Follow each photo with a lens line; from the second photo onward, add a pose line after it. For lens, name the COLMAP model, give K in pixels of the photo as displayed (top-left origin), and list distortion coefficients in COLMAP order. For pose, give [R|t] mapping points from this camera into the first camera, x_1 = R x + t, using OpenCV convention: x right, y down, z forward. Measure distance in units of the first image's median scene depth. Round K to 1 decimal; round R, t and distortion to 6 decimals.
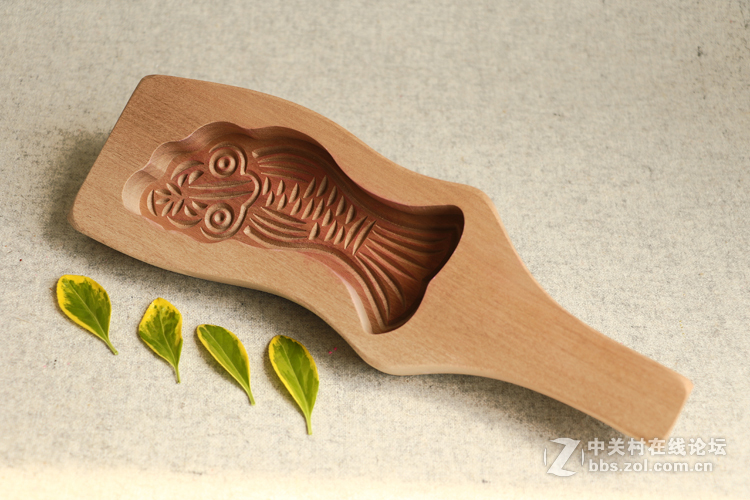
lens RADIAL K [[1183.5, 0, 375.0], [0, 1183.5, 250.0], [0, 0, 1]] dist [0.002932, 0.233625]
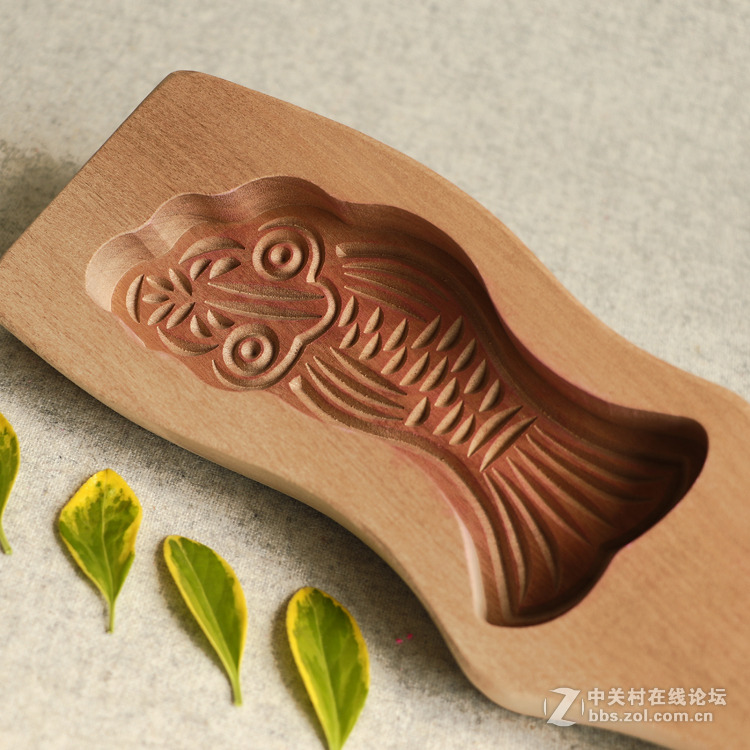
lens RADIAL K [[1827.1, 0, 375.0], [0, 1827.1, 375.0], [0, 0, 1]] dist [-0.016390, 0.183169]
pose [[0.974708, 0.220195, -0.038178, -0.037478], [-0.222215, 0.973094, -0.060896, 0.019910], [0.023742, 0.067840, 0.997414, 0.152347]]
